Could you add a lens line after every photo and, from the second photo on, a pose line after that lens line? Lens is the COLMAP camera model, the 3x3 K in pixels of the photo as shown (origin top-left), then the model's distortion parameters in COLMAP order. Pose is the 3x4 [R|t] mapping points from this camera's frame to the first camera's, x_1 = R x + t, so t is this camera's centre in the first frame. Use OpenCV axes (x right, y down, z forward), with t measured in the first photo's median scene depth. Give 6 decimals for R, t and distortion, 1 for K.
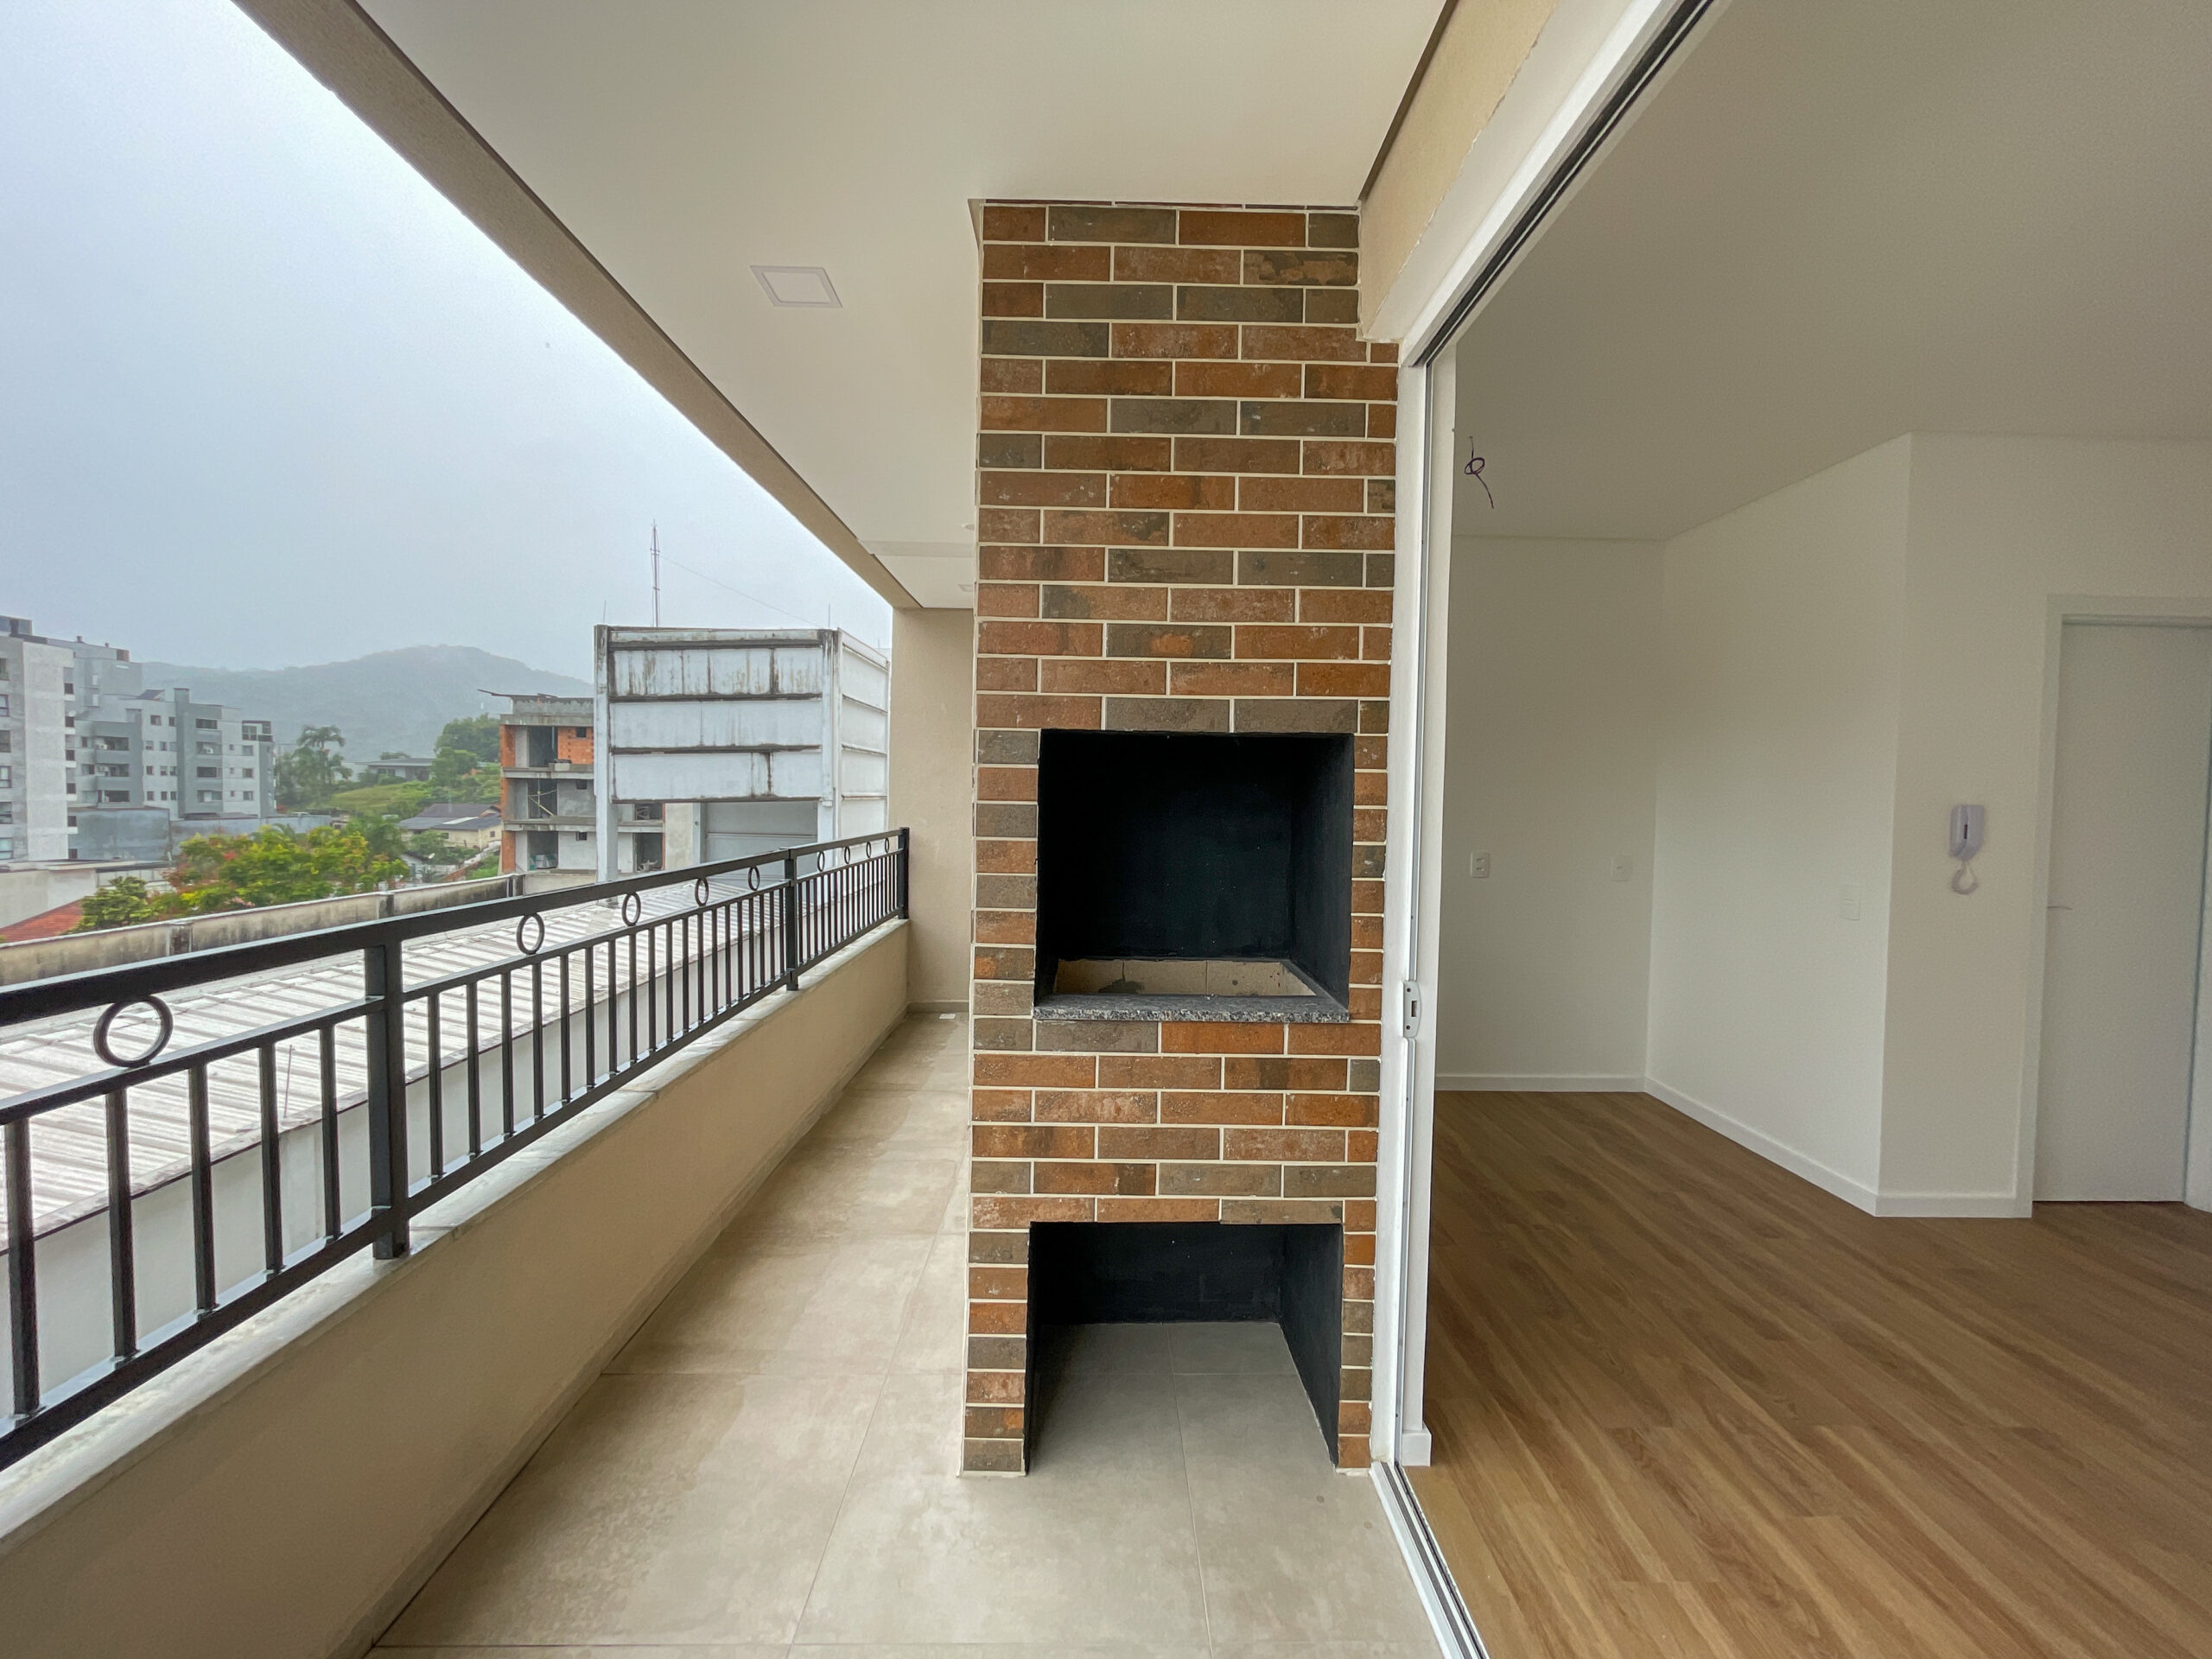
lens RADIAL K [[892.1, 0, 1107.9], [0, 892.1, 832.8], [0, 0, 1]] dist [-0.002670, -0.000339]
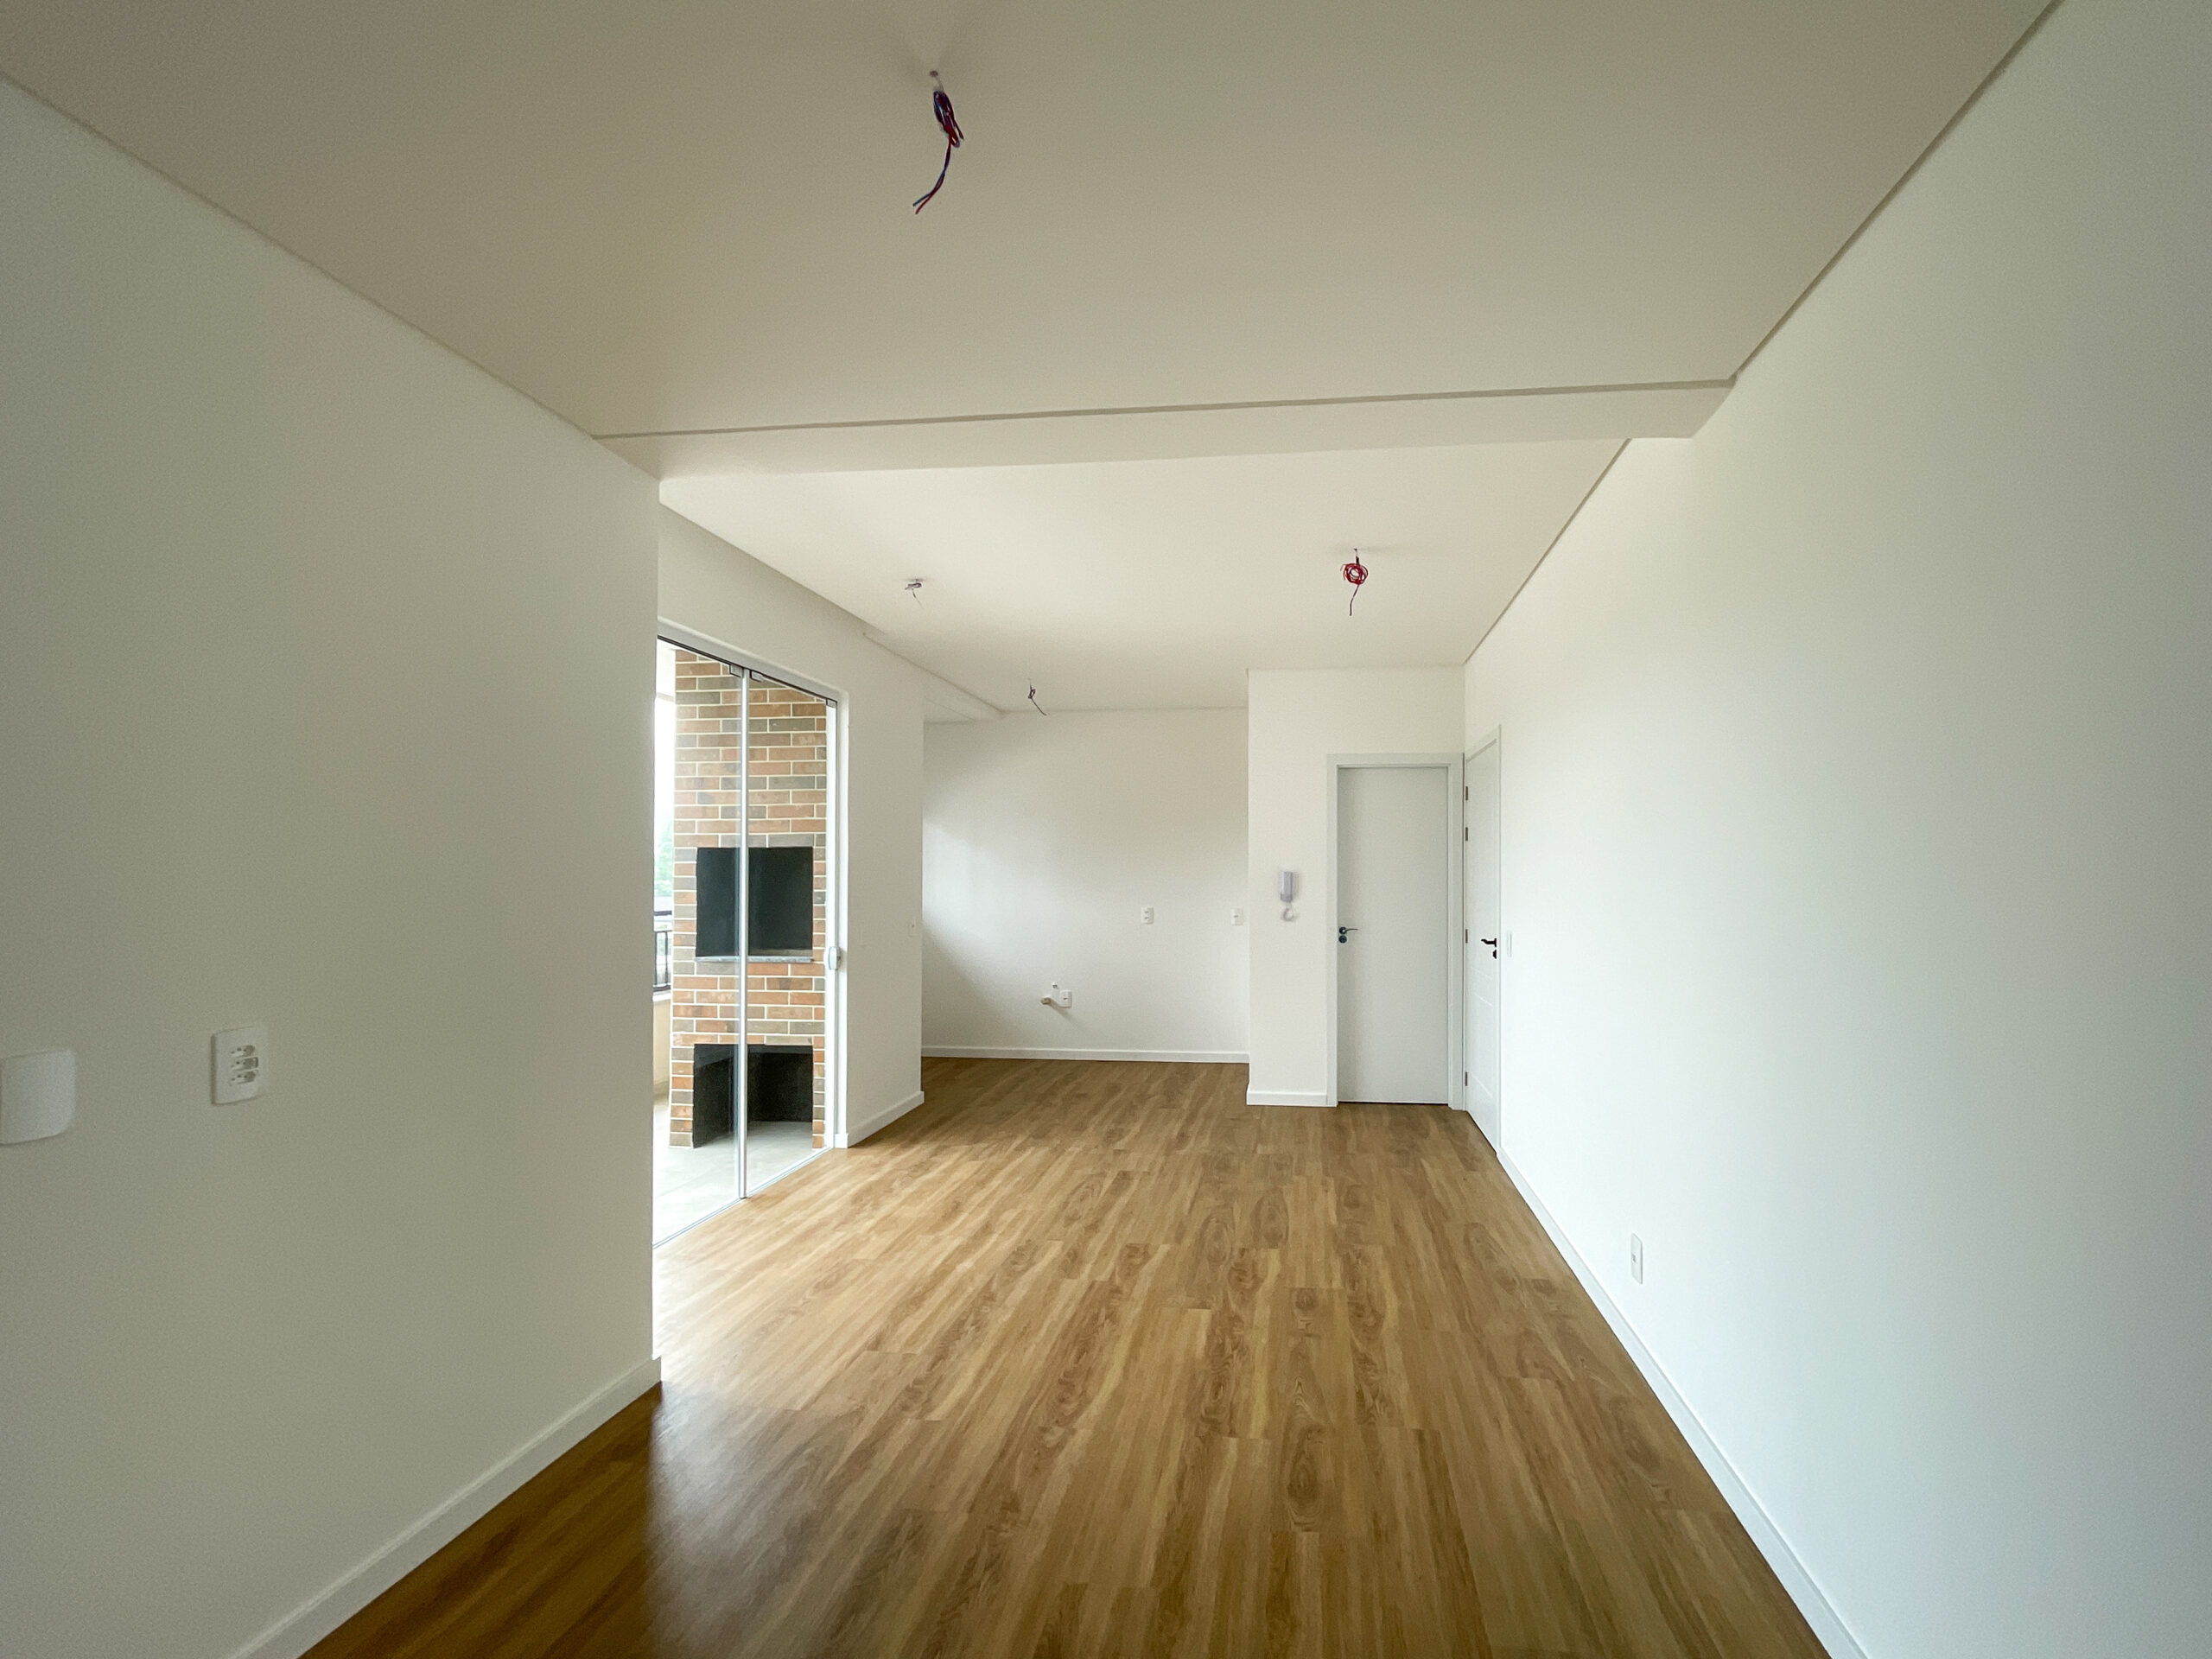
lens RADIAL K [[892.1, 0, 1171.2], [0, 892.1, 875.6], [0, 0, 1]] dist [-0.002670, -0.000339]
pose [[0.992114, -0.016153, -0.124297, 1.568106], [0.010254, 0.998797, -0.047953, 0.098873], [0.124922, 0.046300, 0.991086, -1.341716]]
